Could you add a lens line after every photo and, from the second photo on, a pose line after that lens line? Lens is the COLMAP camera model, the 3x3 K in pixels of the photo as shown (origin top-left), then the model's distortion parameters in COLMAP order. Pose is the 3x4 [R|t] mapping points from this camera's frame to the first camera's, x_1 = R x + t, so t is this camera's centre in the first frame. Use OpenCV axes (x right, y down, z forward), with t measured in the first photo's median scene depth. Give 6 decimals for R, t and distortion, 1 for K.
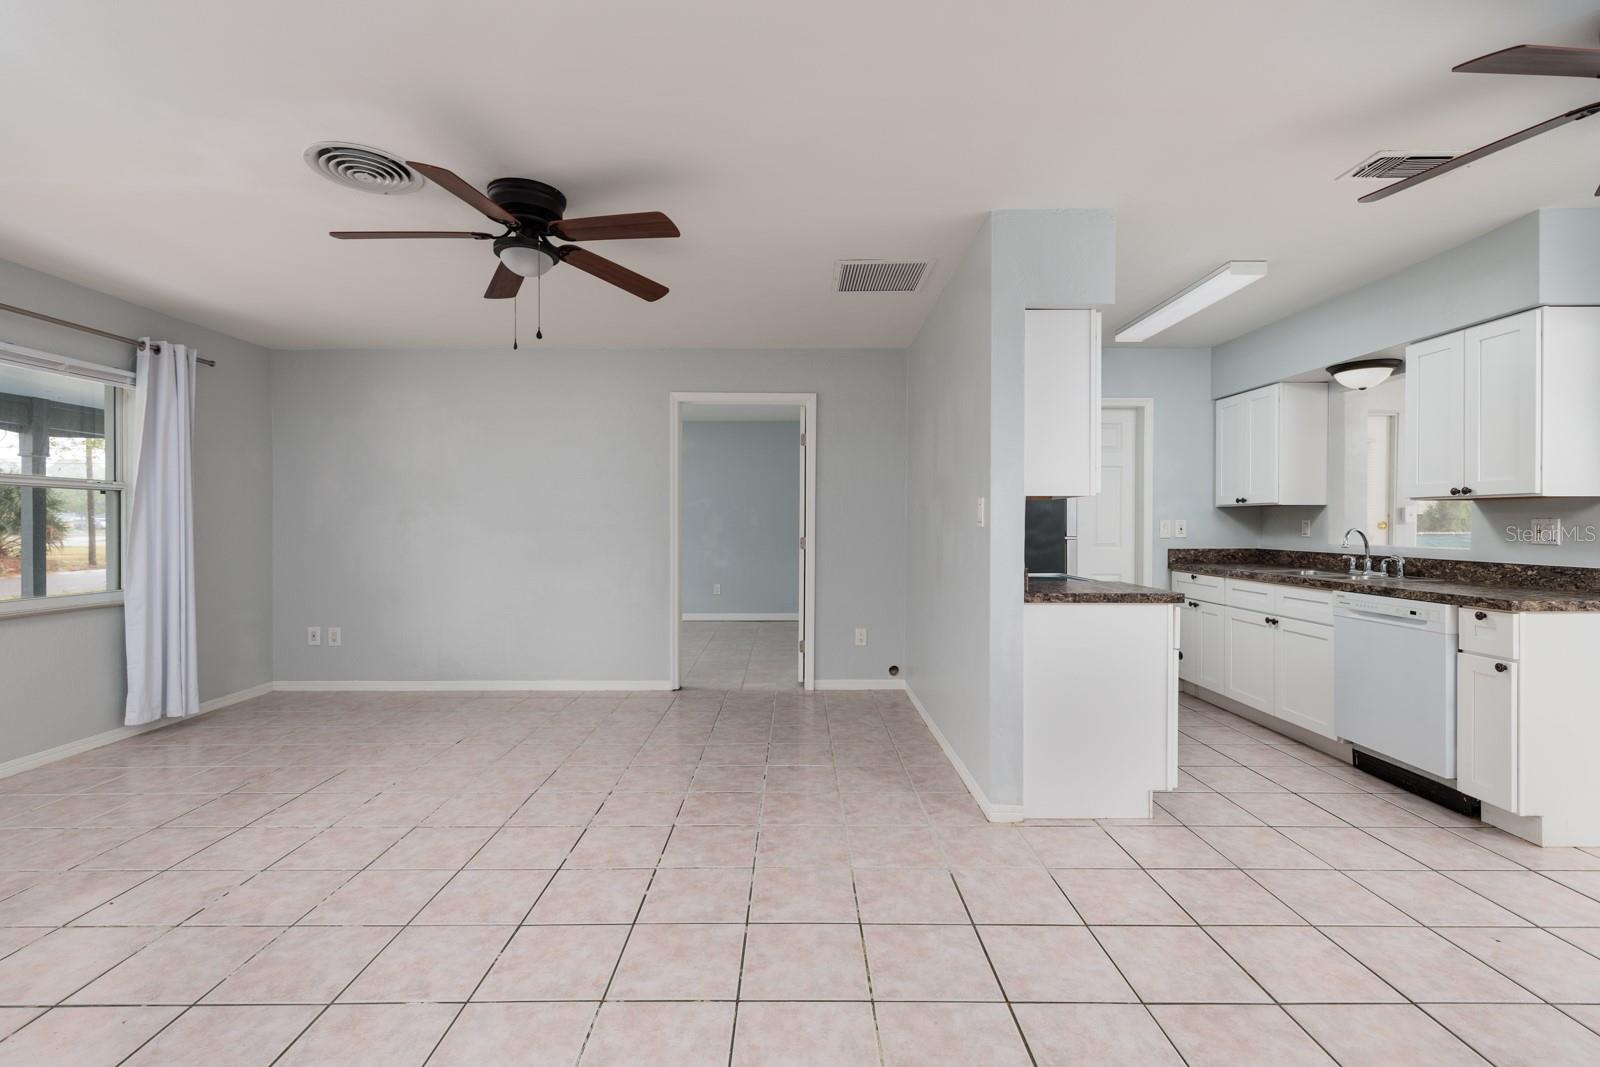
lens RADIAL K [[679.8, 0, 793.7], [0, 679.8, 525.3], [0, 0, 1]] dist [0.004640, -0.000522]
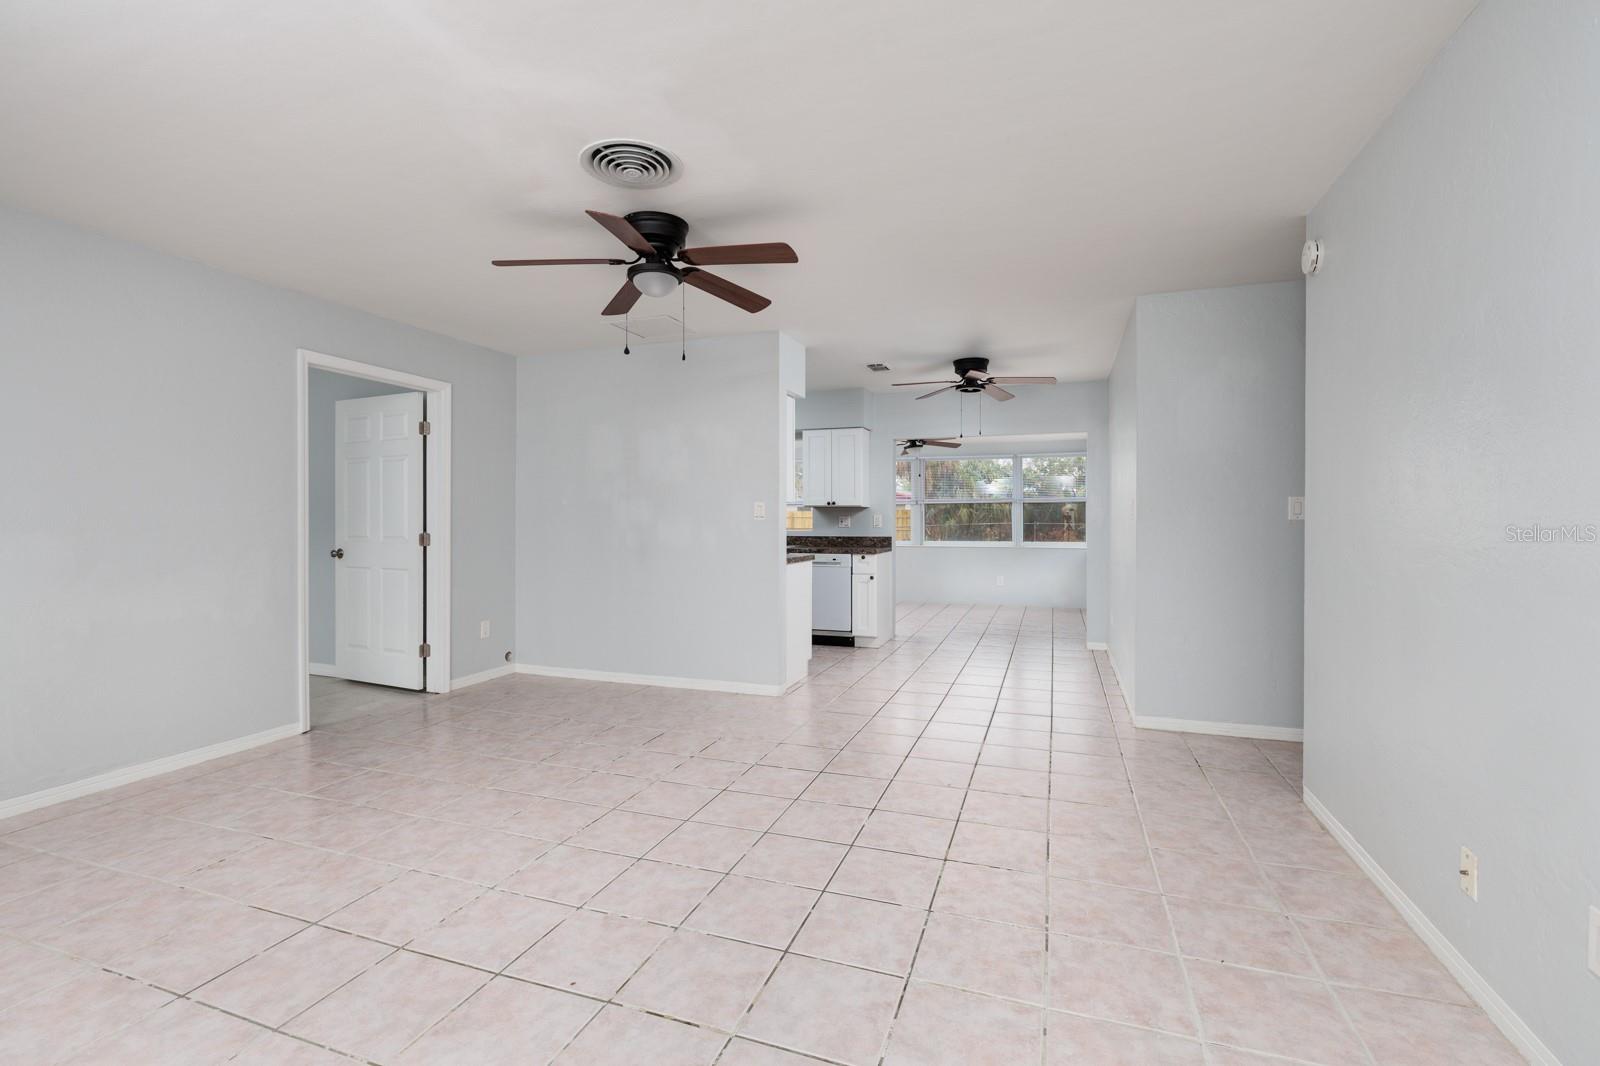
lens RADIAL K [[715.8, 0, 777.0], [0, 715.8, 520.2], [0, 0, 1]] dist [0.003035, 0.001502]
pose [[0.365954, -0.003115, 0.930628, -1.130459], [0.002619, 0.999994, 0.002318, -0.000521], [-0.930629, 0.001589, 0.365960, 0.304303]]
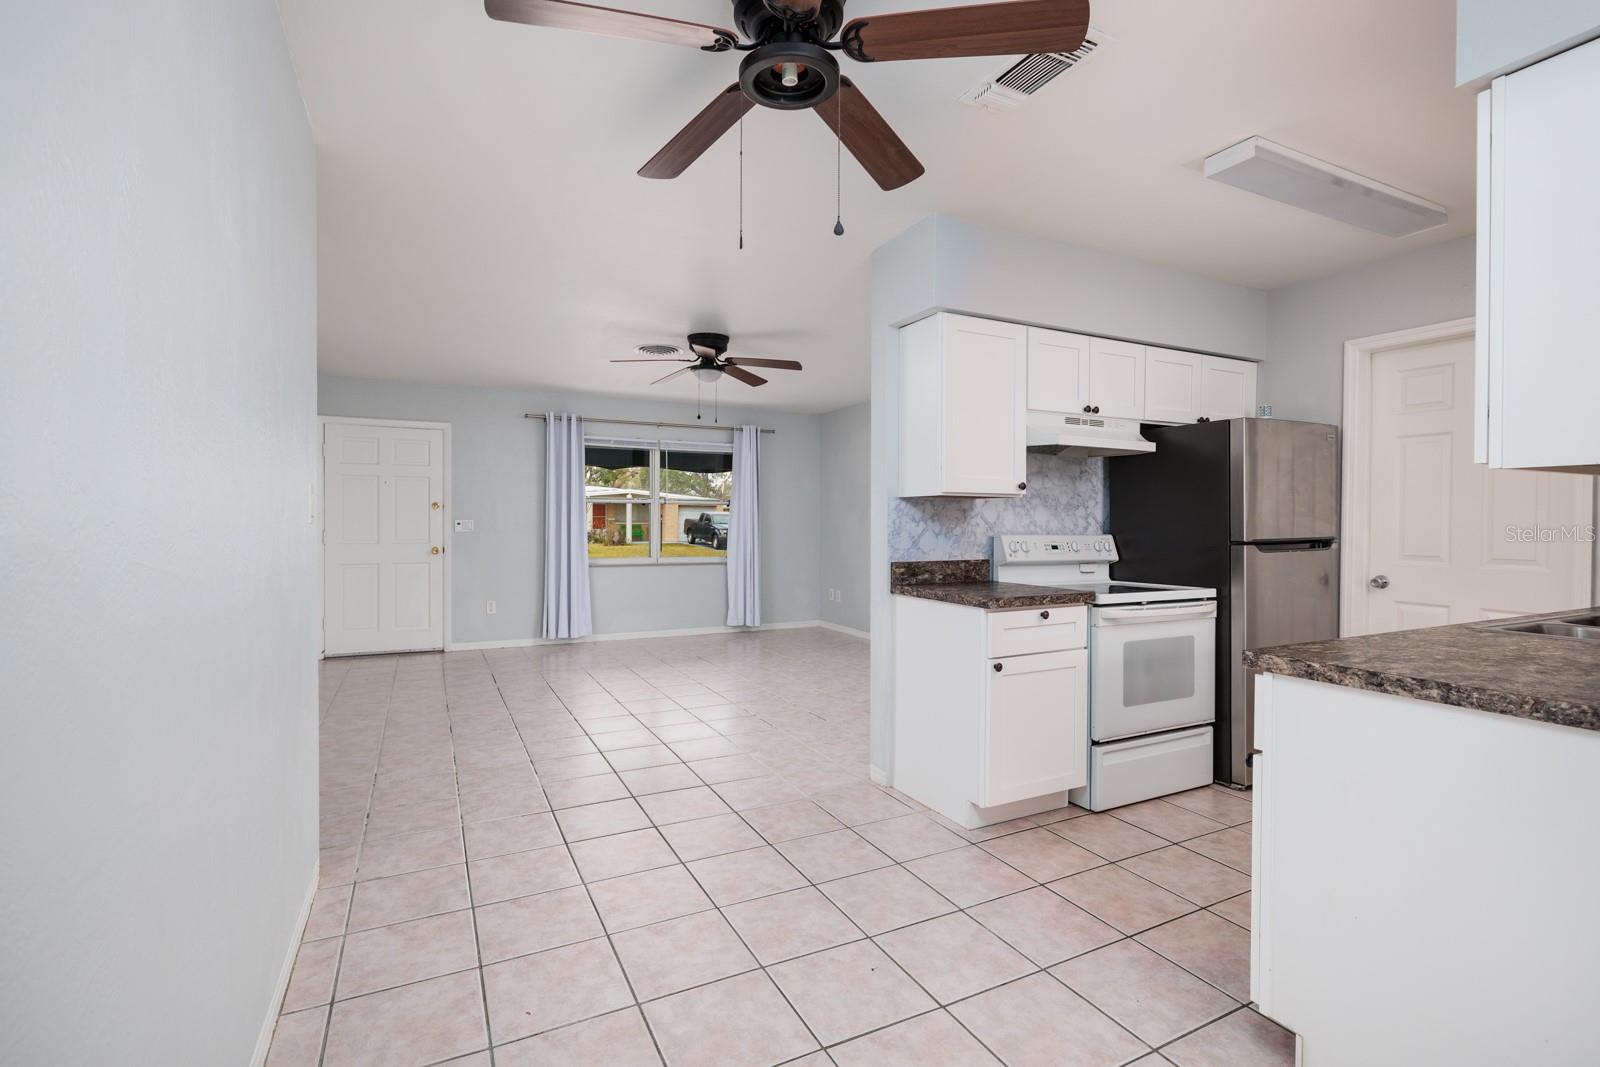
lens RADIAL K [[715.8, 0, 813.3], [0, 715.8, 539.4], [0, 0, 1]] dist [0.003035, 0.001502]
pose [[0.476703, 0.022427, -0.878778, 1.103026], [-0.005373, 0.999730, 0.022599, -0.000329], [0.879048, -0.006051, 0.476695, 0.279273]]
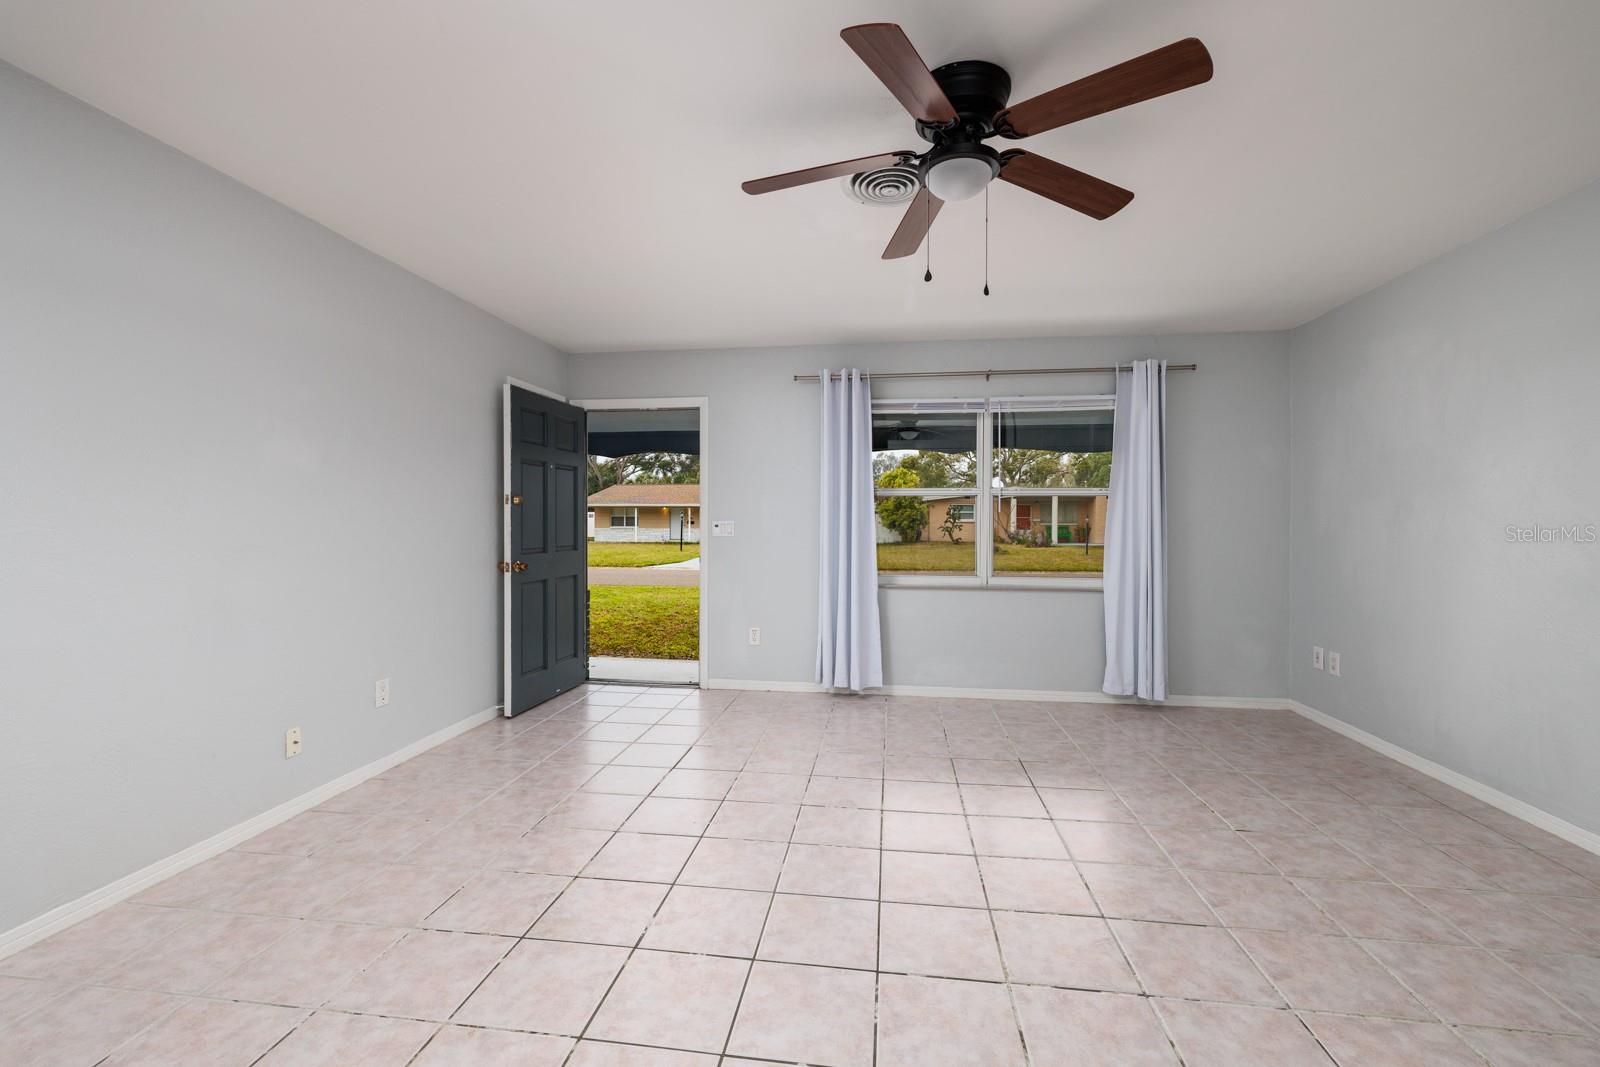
lens RADIAL K [[679.8, 0, 805.4], [0, 679.8, 524.4], [0, 0, 1]] dist [0.004640, -0.000522]
pose [[-0.123690, 0.002944, -0.992317, 0.312472], [-0.004055, 0.999986, 0.003473, -0.002117], [0.992313, 0.004453, -0.123676, 0.737286]]
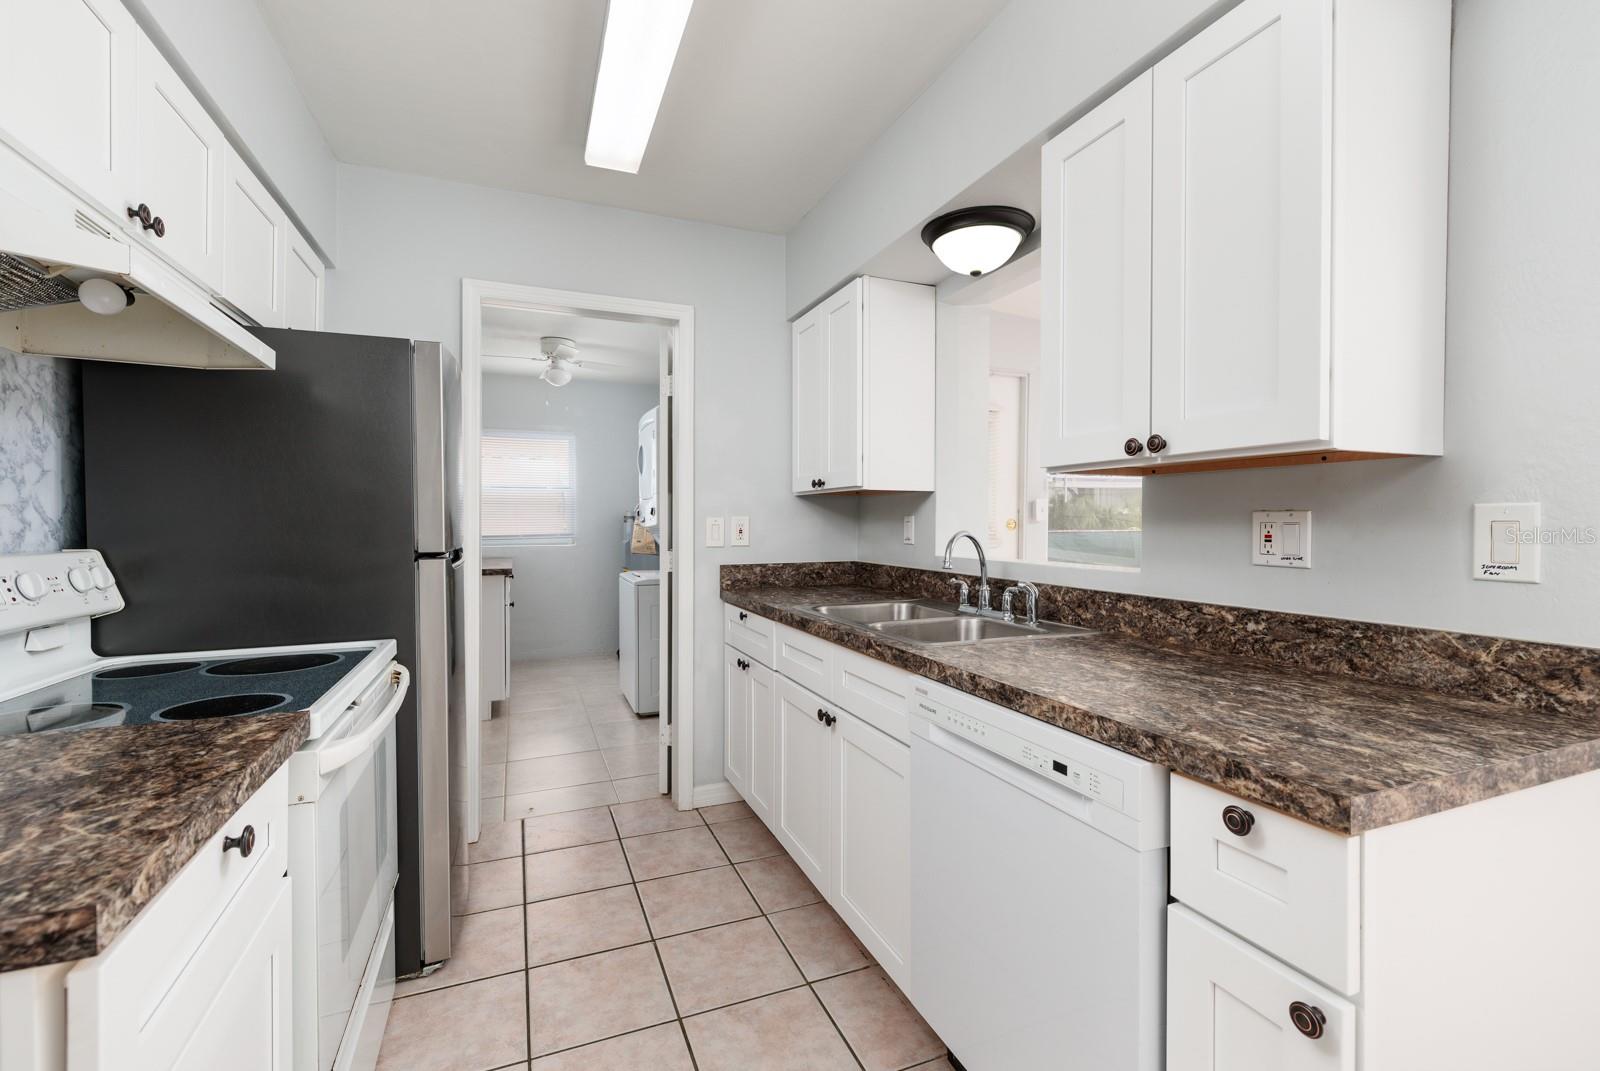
lens RADIAL K [[679.8, 0, 792.0], [0, 679.8, 534.4], [0, 0, 1]] dist [0.004640, -0.000522]
pose [[0.924645, -0.007897, 0.380748, 0.572140], [0.002614, 0.999893, 0.014391, -0.000521], [-0.380821, -0.012311, 0.924567, 0.645305]]
